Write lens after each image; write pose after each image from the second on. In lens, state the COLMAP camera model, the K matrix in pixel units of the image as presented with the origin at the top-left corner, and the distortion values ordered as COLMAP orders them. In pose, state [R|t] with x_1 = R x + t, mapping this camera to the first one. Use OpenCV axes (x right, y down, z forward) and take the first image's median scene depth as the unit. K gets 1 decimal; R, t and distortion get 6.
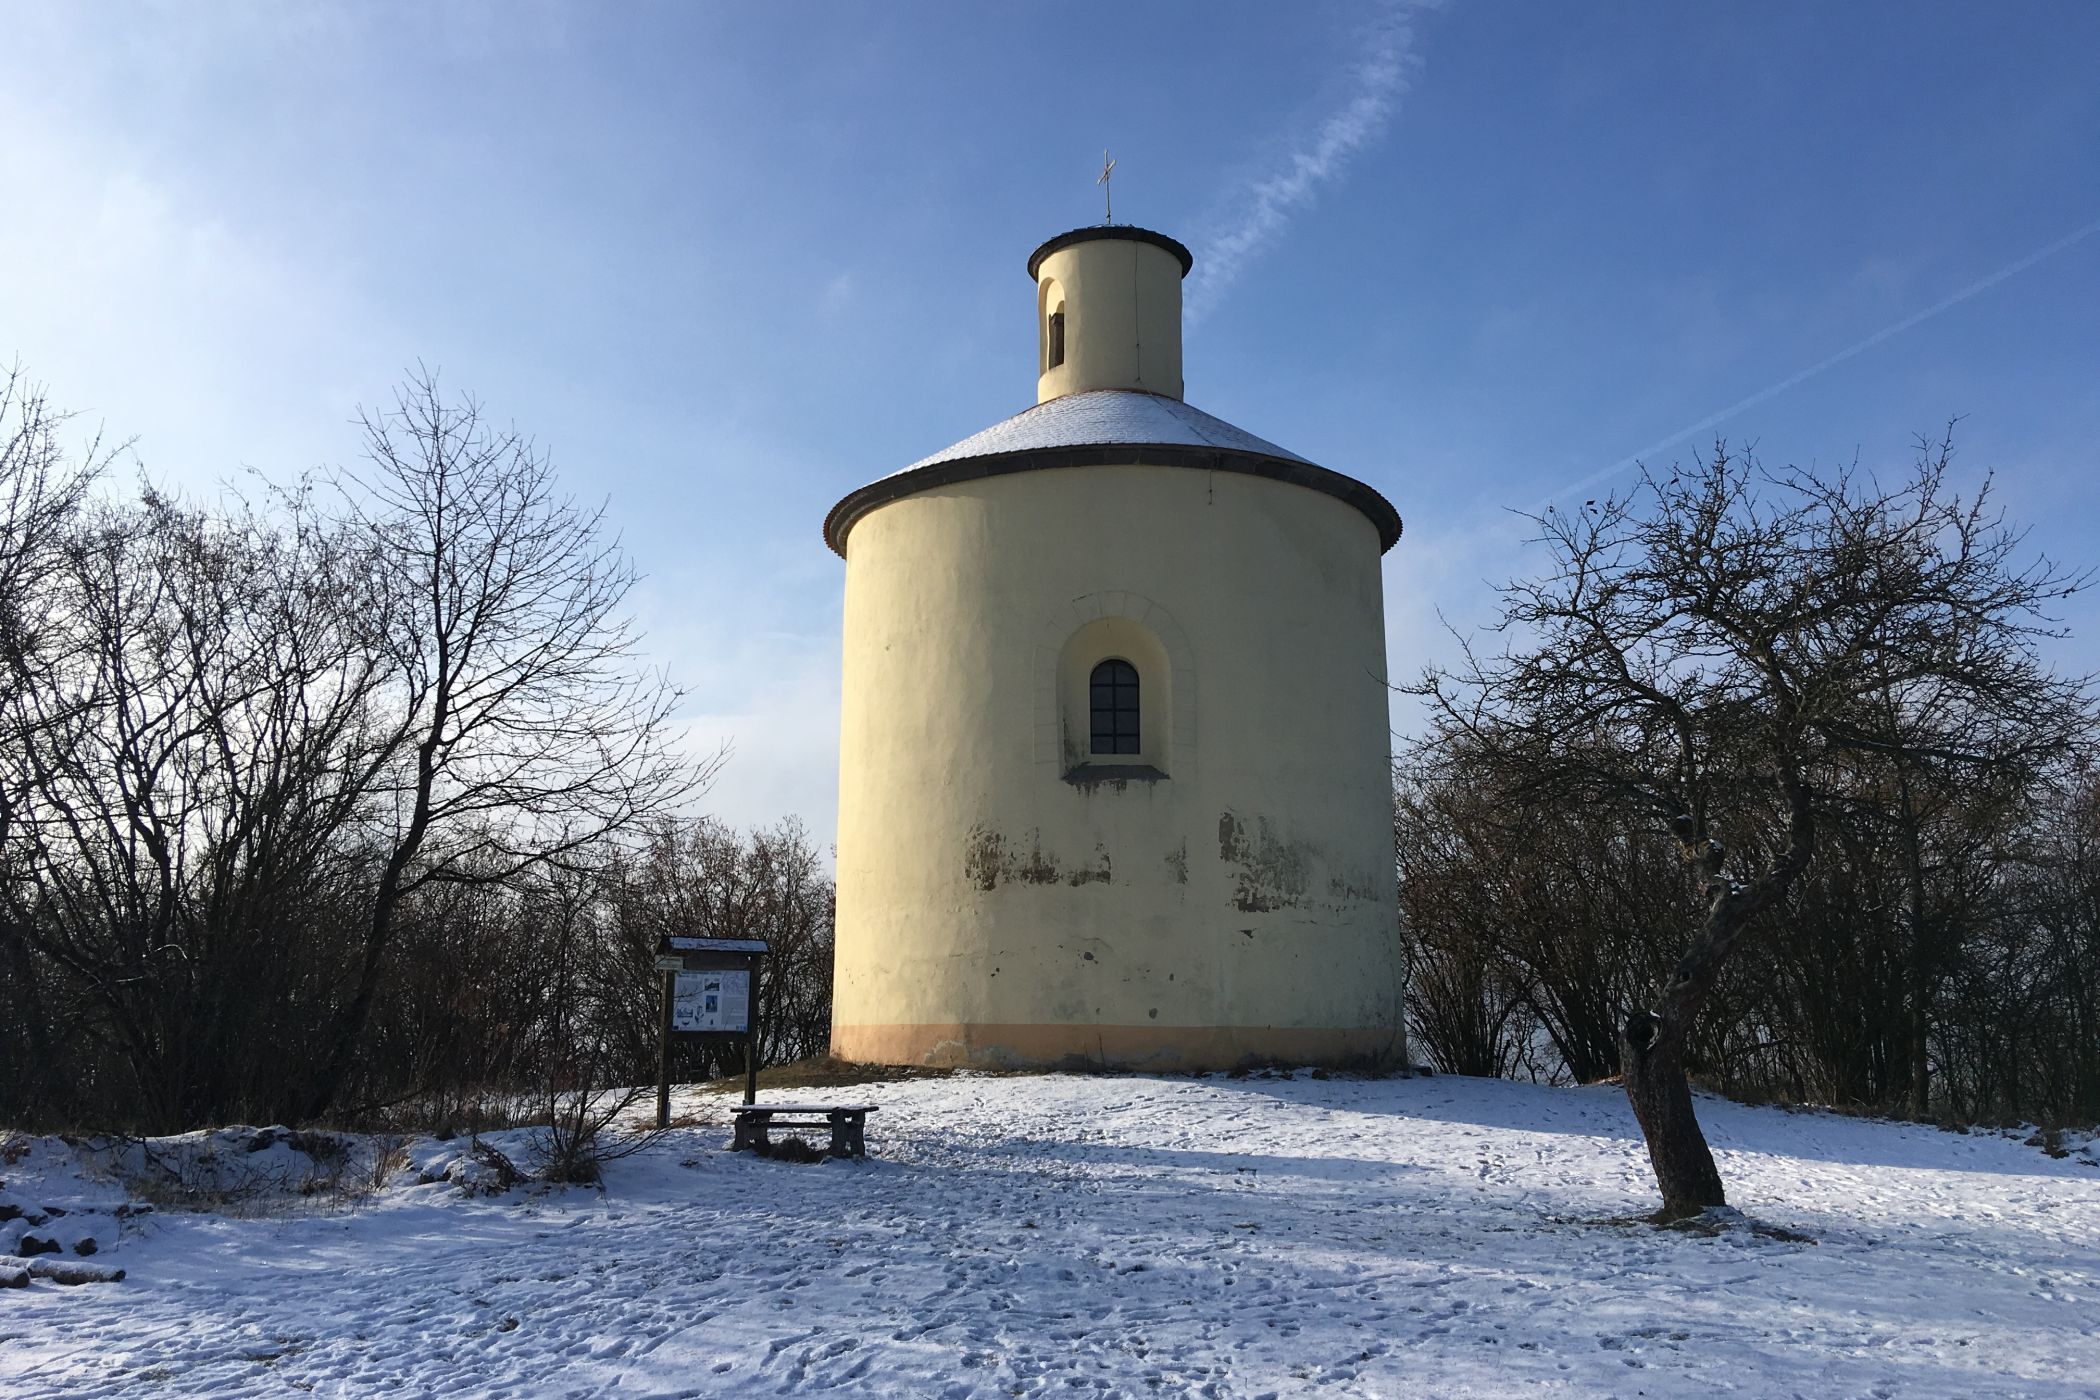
lens RADIAL K [[1789.0, 0, 1050.0], [0, 1789.0, 700.0], [0, 0, 1]] dist [-0.009370, -0.001677]
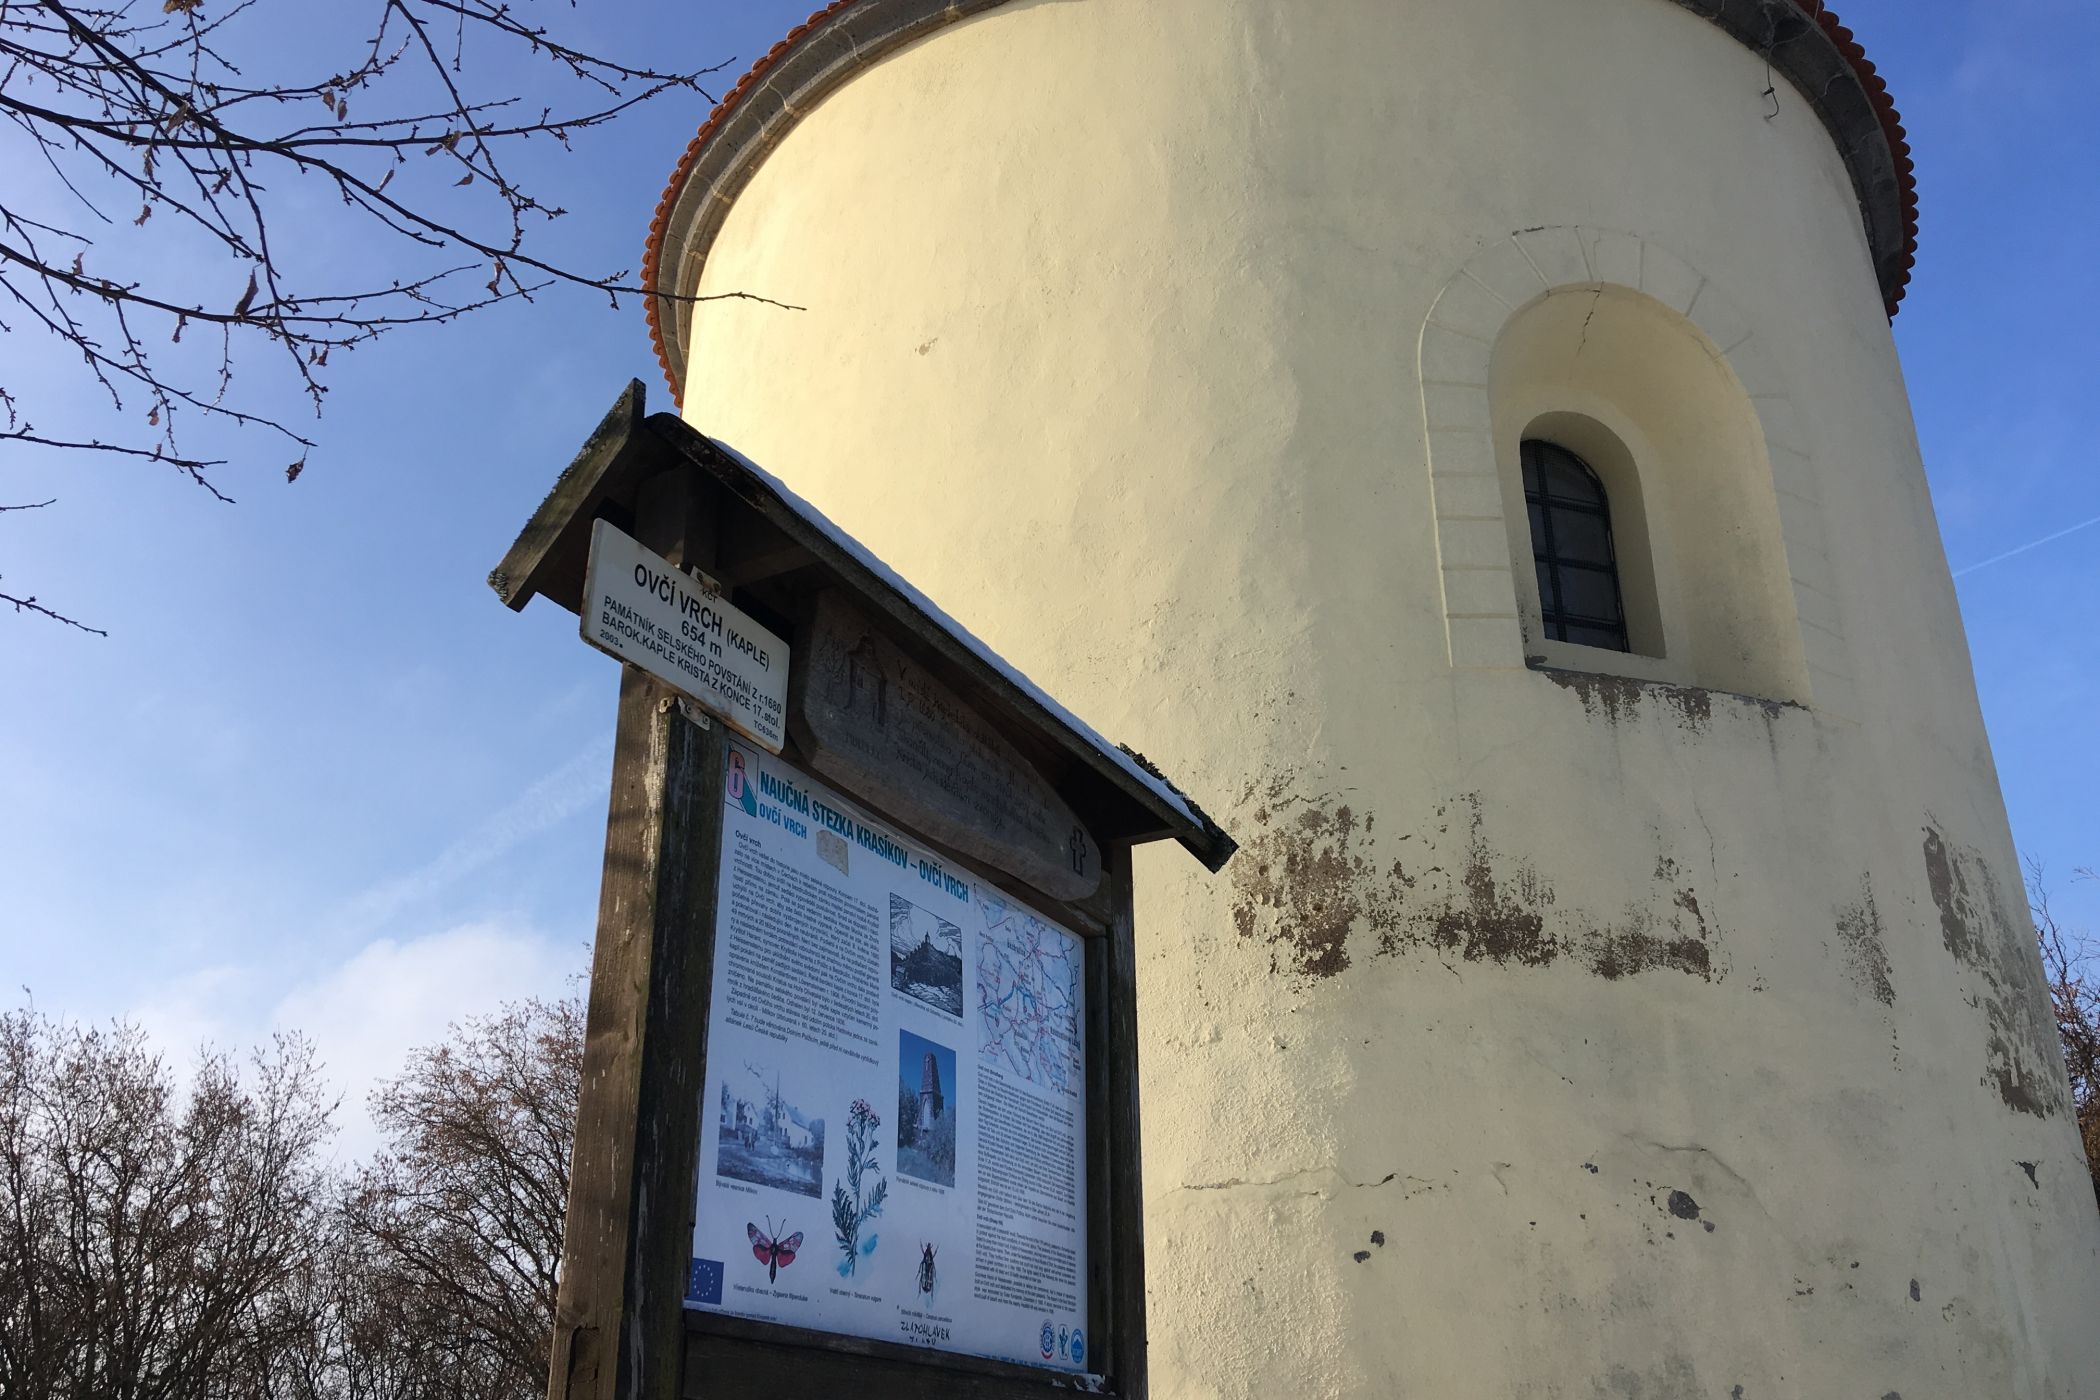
lens RADIAL K [[1832.6, 0, 1050.0], [0, 1832.6, 700.0], [0, 0, 1]] dist [0.107763, -0.241468]
pose [[0.947637, 0.142007, 0.286037, -0.178519], [-0.074675, 0.969396, -0.233871, 0.138780], [-0.310494, 0.200265, 0.929240, 0.708743]]
